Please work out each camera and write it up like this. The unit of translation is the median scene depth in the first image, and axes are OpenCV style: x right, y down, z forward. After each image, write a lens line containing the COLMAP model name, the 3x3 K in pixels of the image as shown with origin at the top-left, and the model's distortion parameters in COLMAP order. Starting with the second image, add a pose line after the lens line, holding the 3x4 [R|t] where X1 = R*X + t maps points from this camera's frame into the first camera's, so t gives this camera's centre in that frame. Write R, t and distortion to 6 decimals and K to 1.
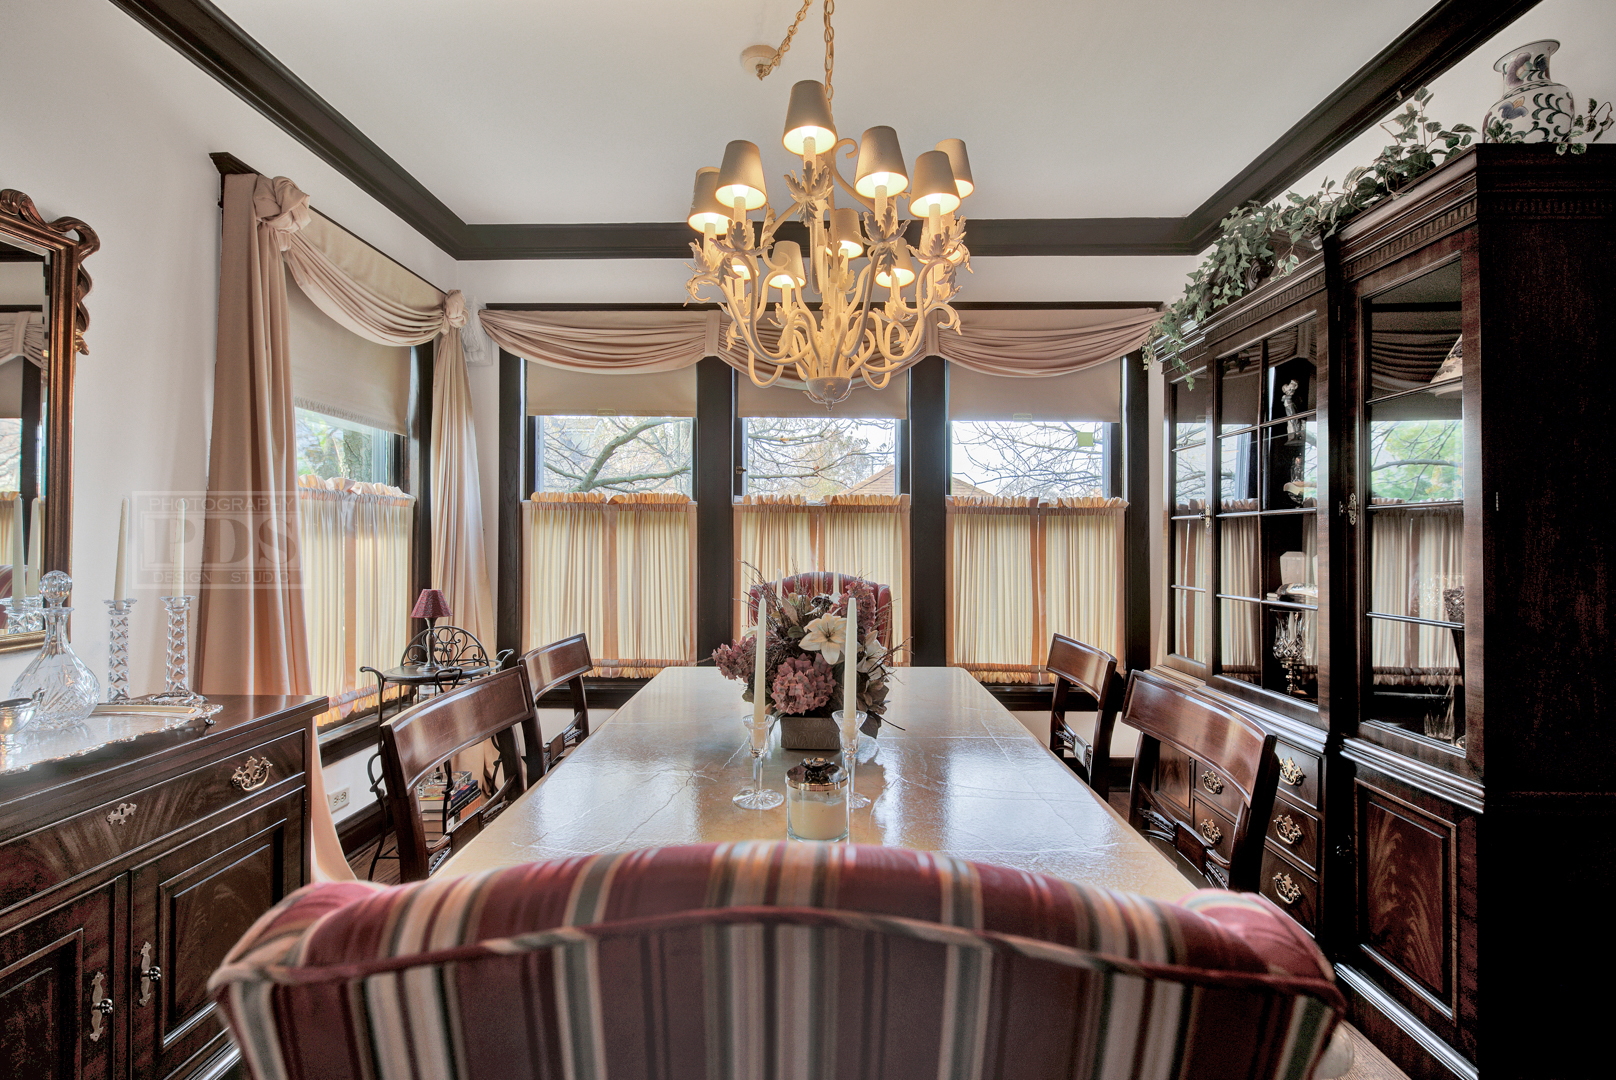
lens RADIAL K [[718.0, 0, 815.9], [0, 718.0, 529.0], [0, 0, 1]] dist [-0.003603, -0.005695]
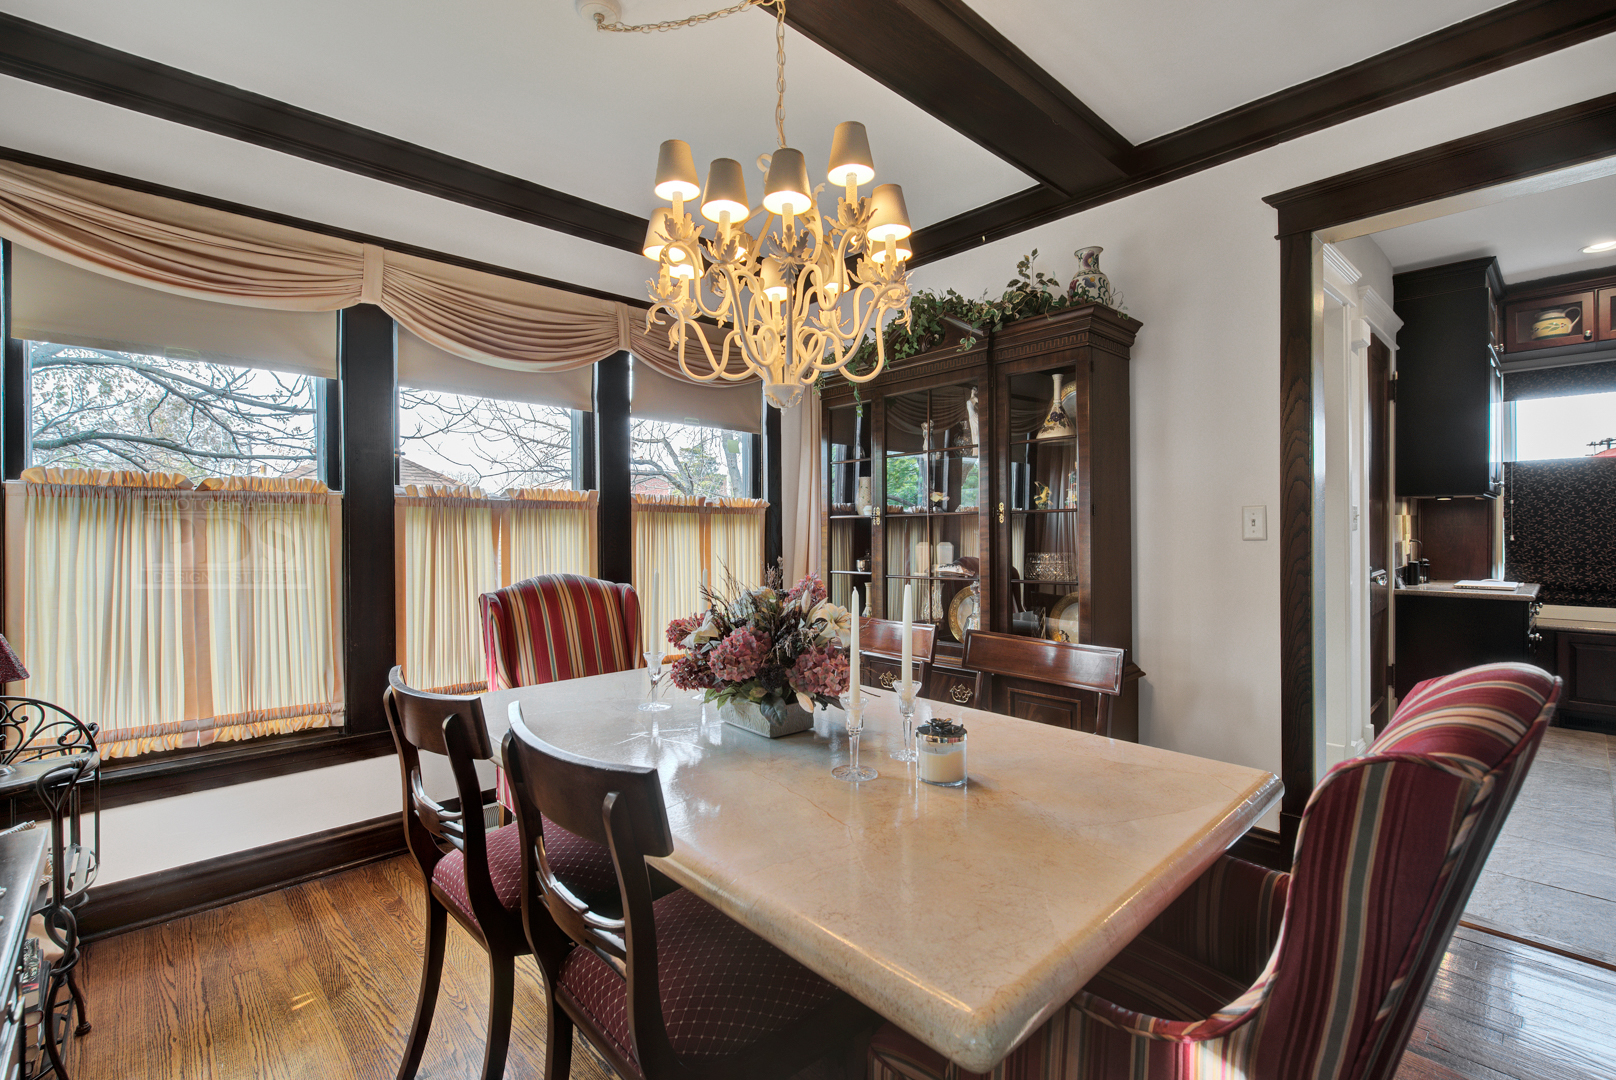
lens RADIAL K [[718.0, 0, 834.2], [0, 718.0, 531.6], [0, 0, 1]] dist [-0.003603, -0.005695]
pose [[0.706953, -0.008096, 0.707215, -0.335353], [0.001300, 0.999948, 0.010148, -0.002359], [-0.707260, -0.006255, 0.706926, 0.097805]]
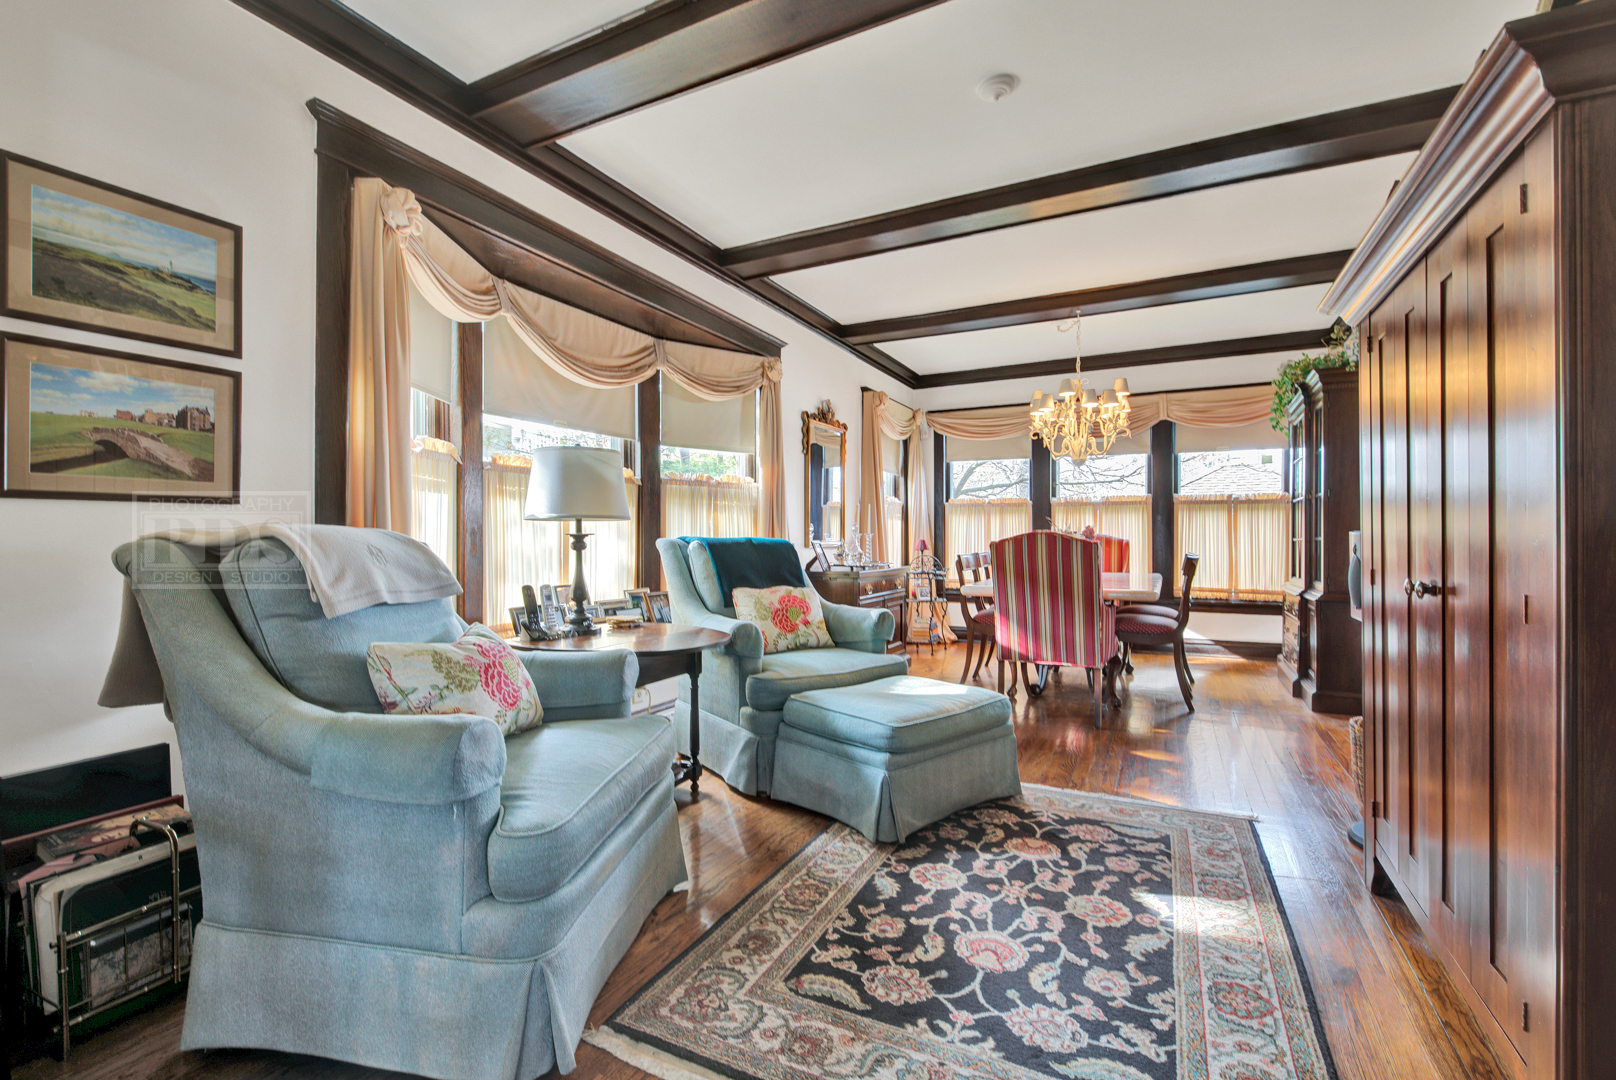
lens RADIAL K [[718.0, 0, 803.1], [0, 718.0, 538.4], [0, 0, 1]] dist [-0.003603, -0.005695]
pose [[0.892350, -0.002928, -0.451335, 0.170607], [0.006336, 0.999962, 0.006041, 0.049662], [0.451300, -0.008251, 0.892334, -1.091752]]
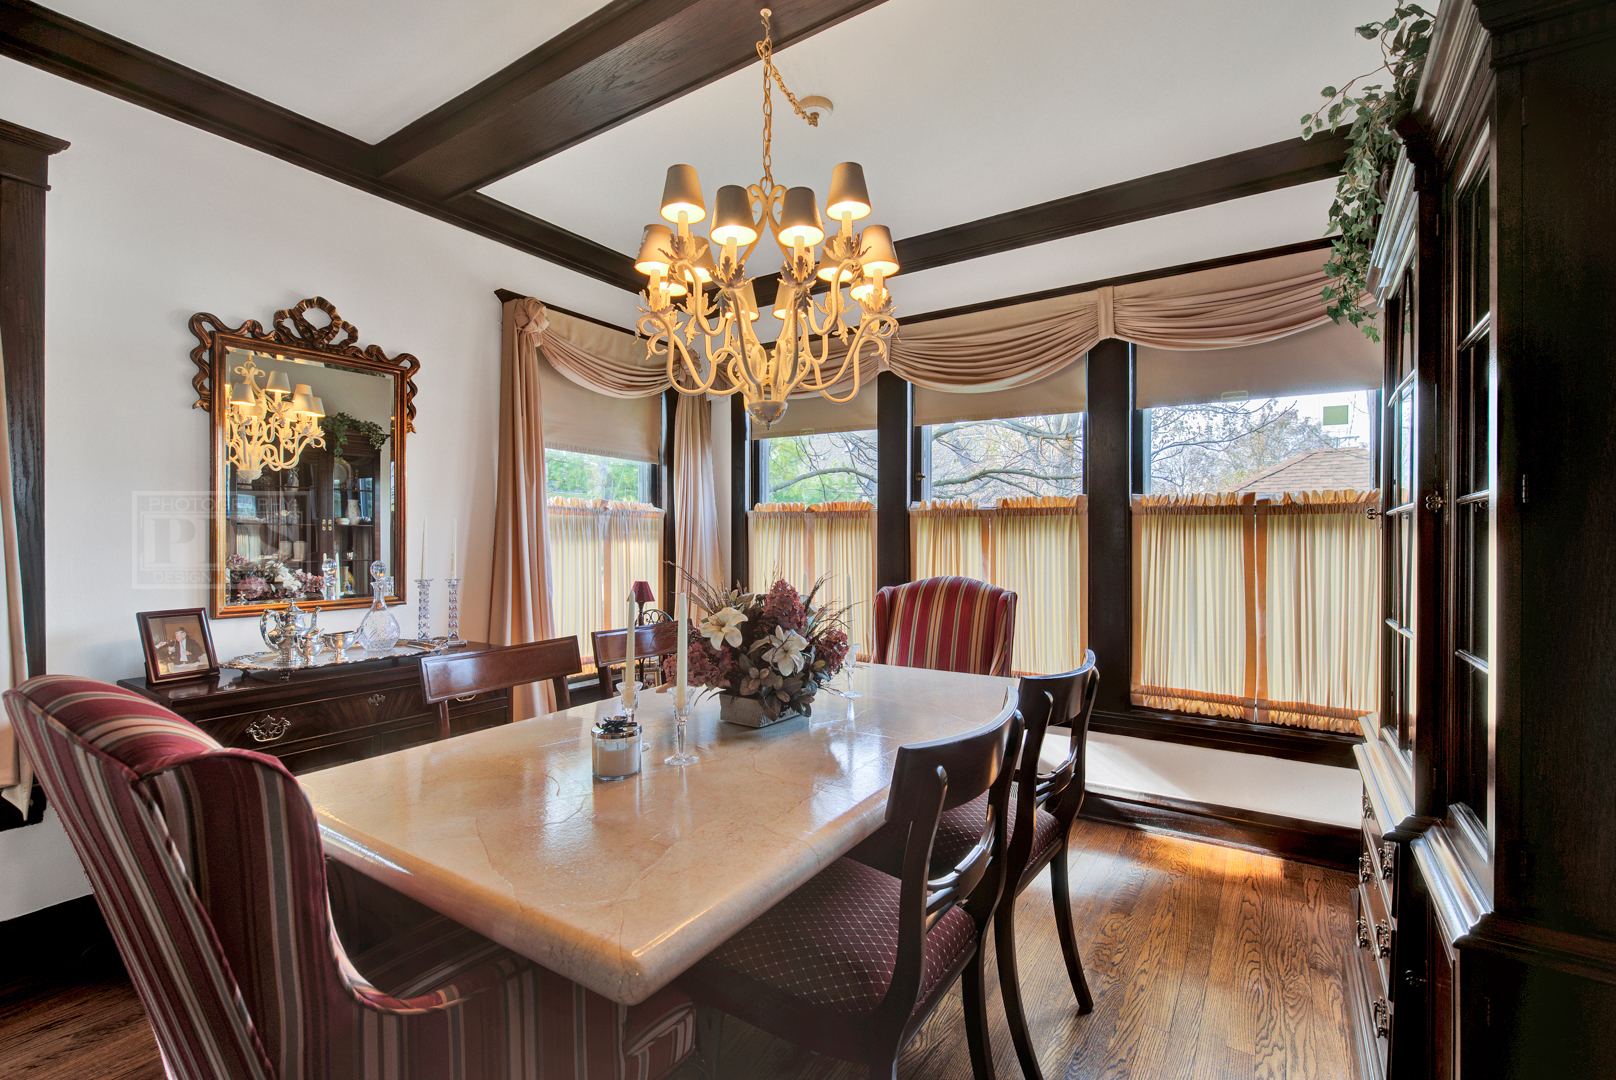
lens RADIAL K [[718.0, 0, 797.9], [0, 718.0, 536.9], [0, 0, 1]] dist [-0.003603, -0.005695]
pose [[0.835693, -0.002410, -0.549192, 0.337331], [0.006289, 0.999967, 0.005182, -0.001463], [0.549161, -0.007785, 0.835680, 0.038652]]
